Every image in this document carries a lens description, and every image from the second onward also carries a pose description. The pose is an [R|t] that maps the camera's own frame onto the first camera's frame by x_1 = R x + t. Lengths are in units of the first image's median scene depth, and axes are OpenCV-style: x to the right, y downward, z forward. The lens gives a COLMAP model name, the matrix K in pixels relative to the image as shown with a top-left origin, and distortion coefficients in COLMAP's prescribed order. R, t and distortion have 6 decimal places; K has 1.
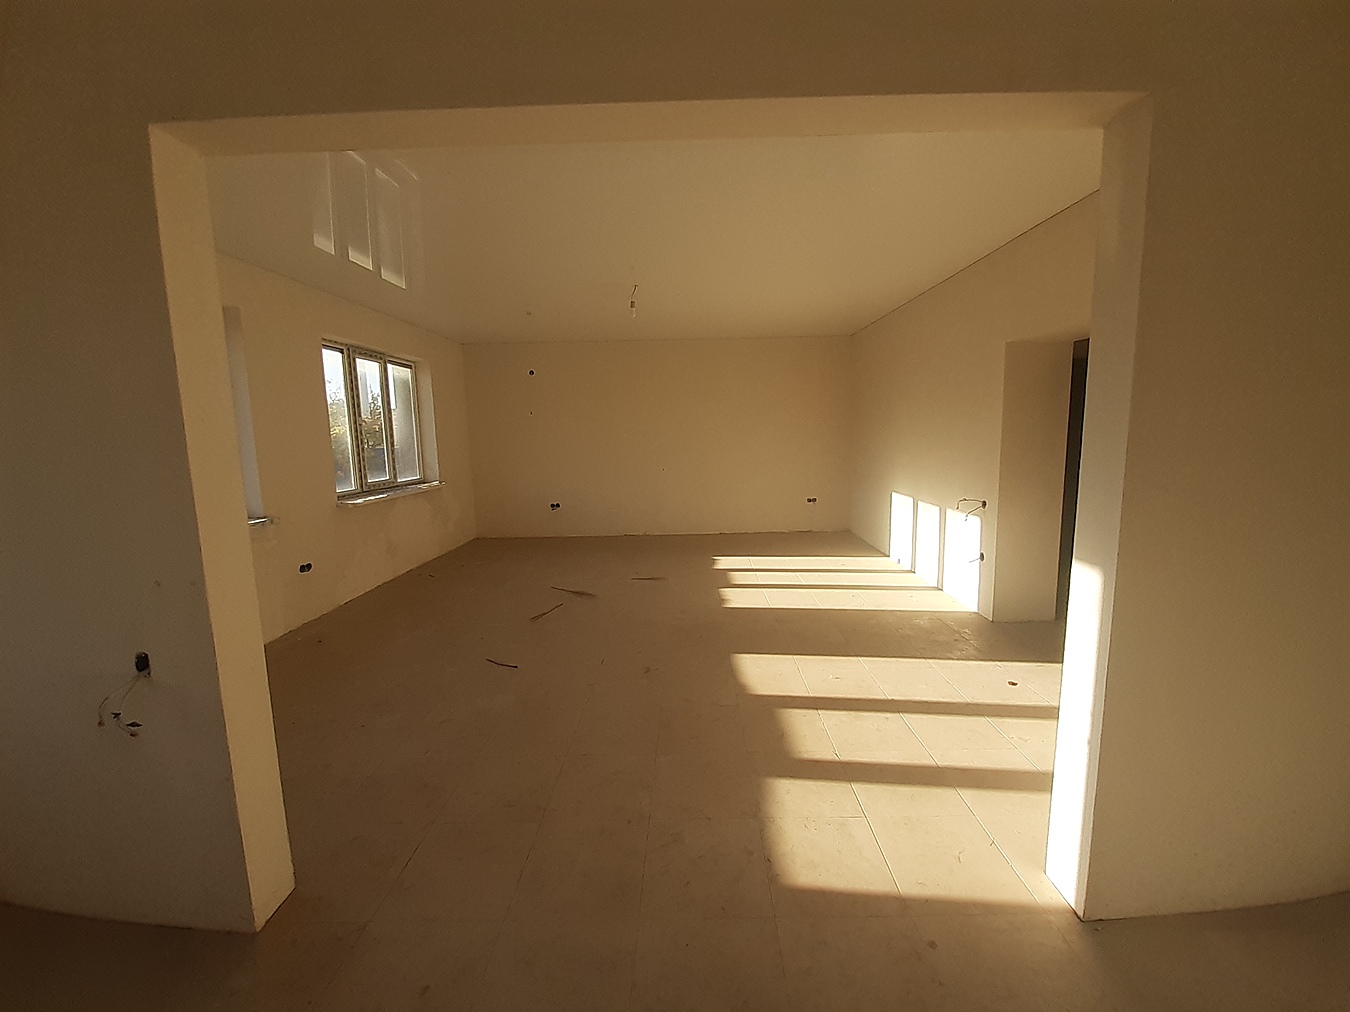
lens RADIAL K [[525.8, 0, 675.9], [0, 525.8, 498.1], [0, 0, 1]] dist [0.012068, -0.012283]
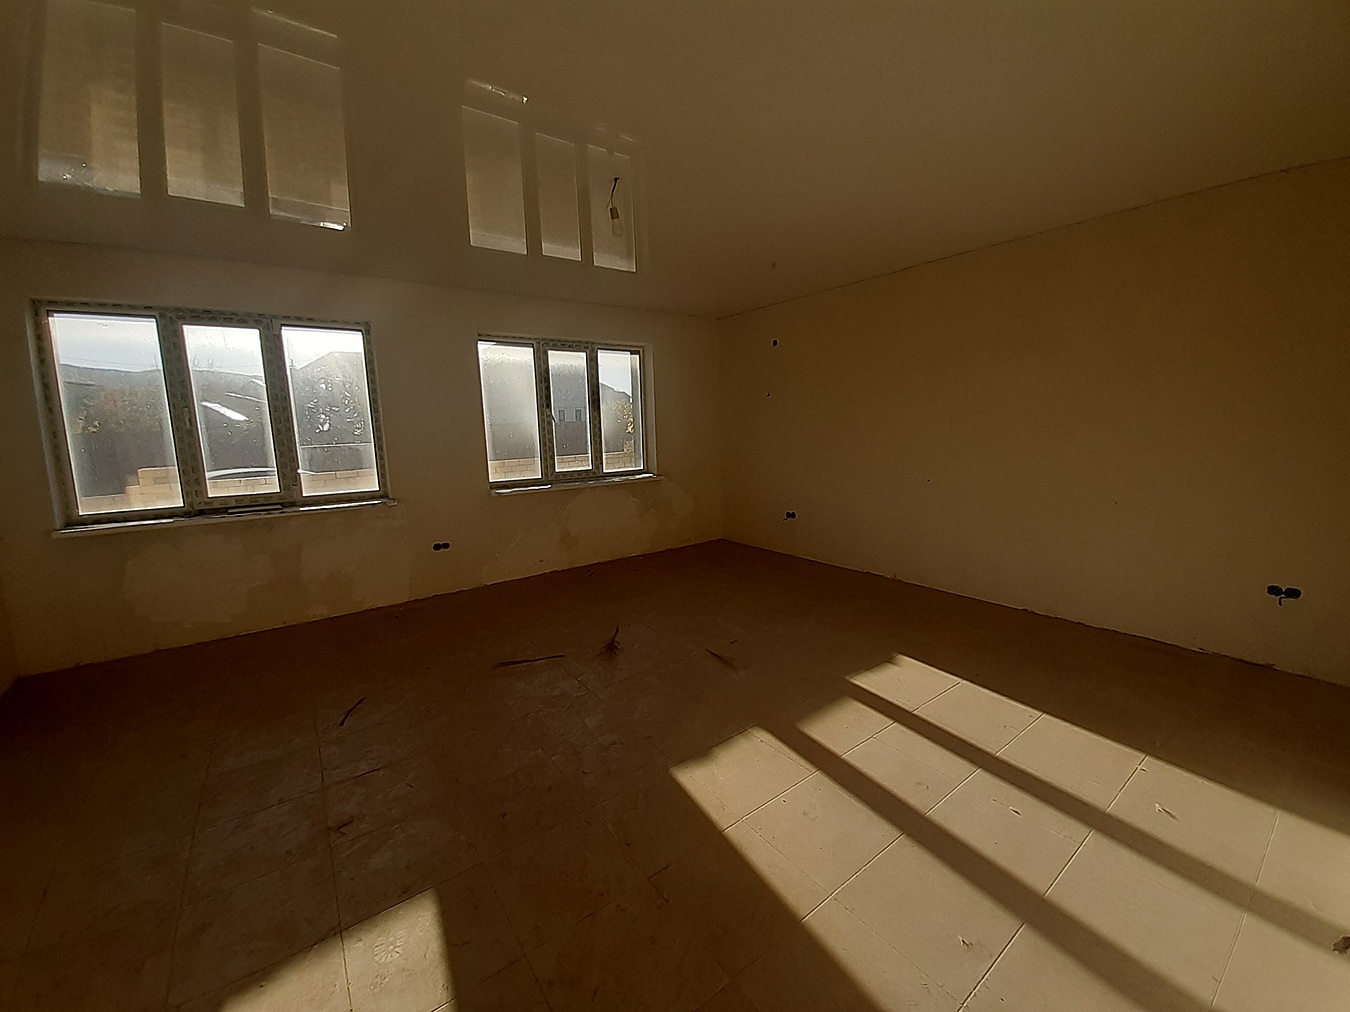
lens RADIAL K [[525.8, 0, 675.9], [0, 525.8, 498.1], [0, 0, 1]] dist [0.012068, -0.012283]
pose [[0.612827, 0.110005, -0.782523, 0.345287], [-0.081491, 0.993781, 0.075884, -0.070879], [0.786004, 0.017265, 0.617980, 0.513501]]
